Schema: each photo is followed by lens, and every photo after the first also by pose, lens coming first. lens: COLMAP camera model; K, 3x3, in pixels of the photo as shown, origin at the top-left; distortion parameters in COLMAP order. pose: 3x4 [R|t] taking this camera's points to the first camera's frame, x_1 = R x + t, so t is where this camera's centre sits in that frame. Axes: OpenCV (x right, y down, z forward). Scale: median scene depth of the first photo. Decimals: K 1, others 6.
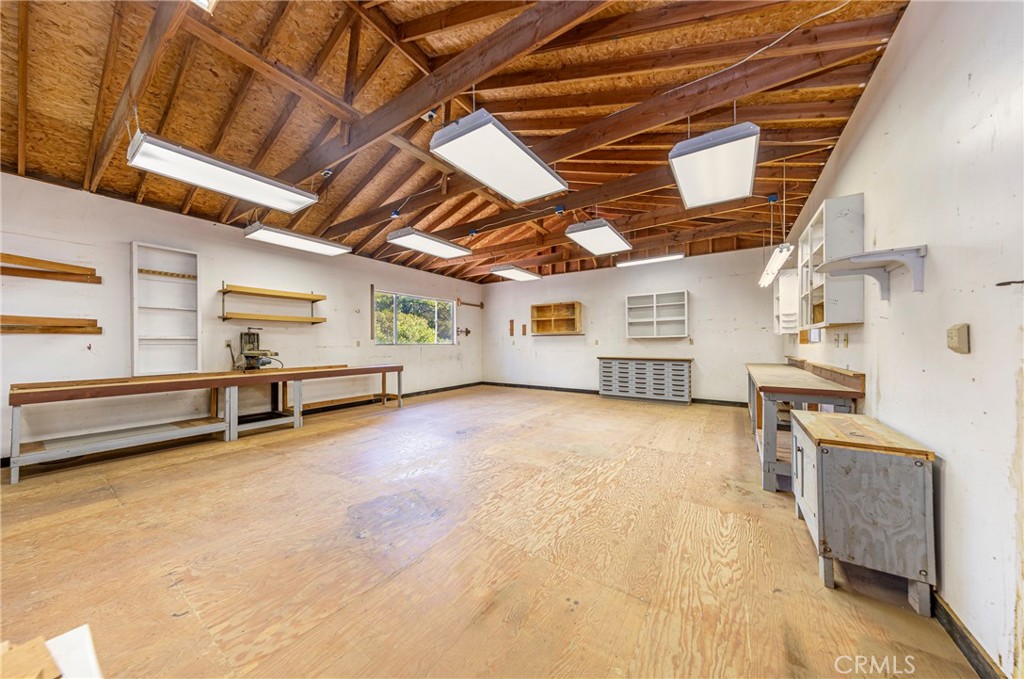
lens RADIAL K [[319.5, 0, 509.3], [0, 319.5, 342.3], [0, 0, 1]] dist [0.007150, -0.000041]
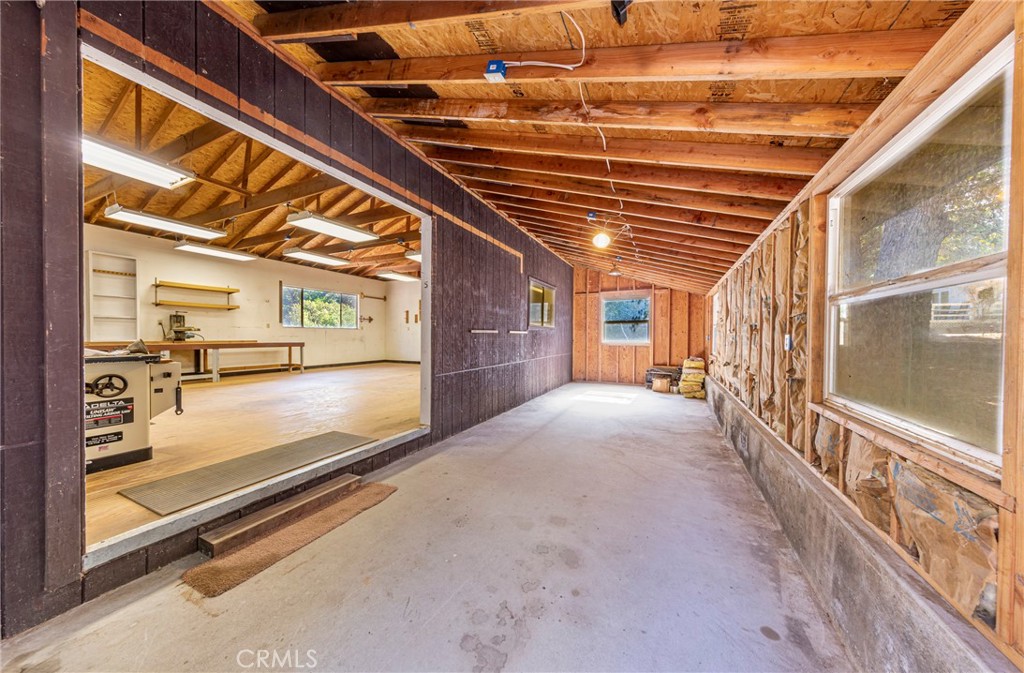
lens RADIAL K [[317.9, 0, 511.2], [0, 317.9, 339.6], [0, 0, 1]] dist [-0.000146, -0.000078]
pose [[0.988571, 0.008222, 0.150530, 0.416129], [-0.010514, 0.999841, 0.014433, 0.041365], [-0.150387, -0.015851, 0.988500, -0.579270]]
